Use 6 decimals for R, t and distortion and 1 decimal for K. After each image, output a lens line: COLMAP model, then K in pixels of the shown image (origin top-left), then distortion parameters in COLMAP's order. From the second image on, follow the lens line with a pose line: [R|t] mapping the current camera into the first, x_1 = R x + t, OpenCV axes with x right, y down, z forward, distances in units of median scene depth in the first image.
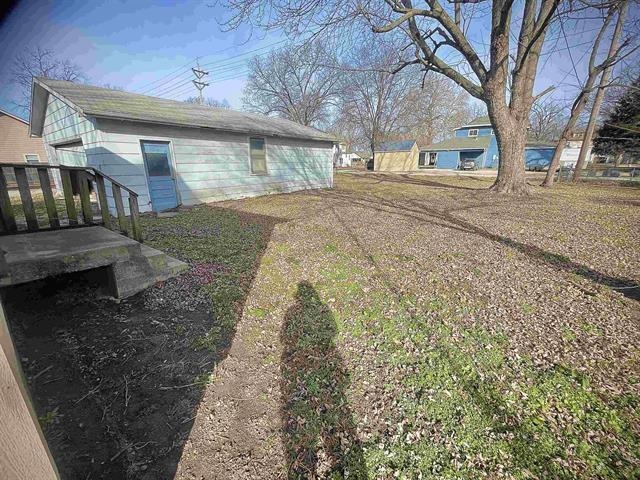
lens RADIAL K [[256.2, 0, 319.9], [0, 256.2, 240.2], [0, 0, 1]] dist [0.000169, -0.000014]
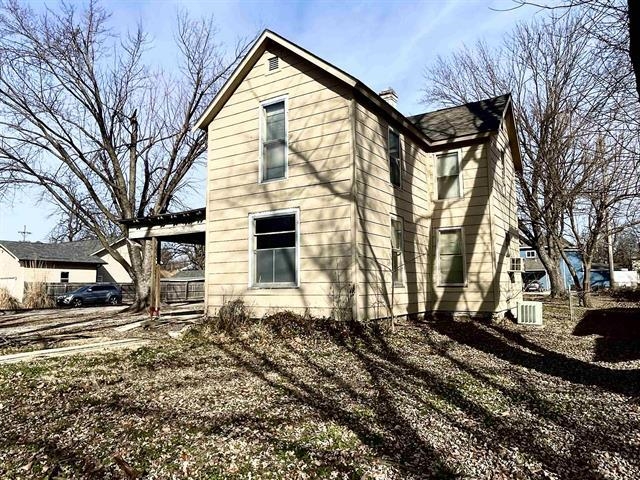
lens RADIAL K [[447.9, 0, 319.7], [0, 447.9, 239.5], [0, 0, 1]] dist [0.004151, 0.000758]
pose [[0.997603, 0.003776, 0.069100, -0.320897], [0.023384, 0.921381, -0.387956, 0.171774], [-0.065133, 0.388642, 0.919084, -0.538553]]
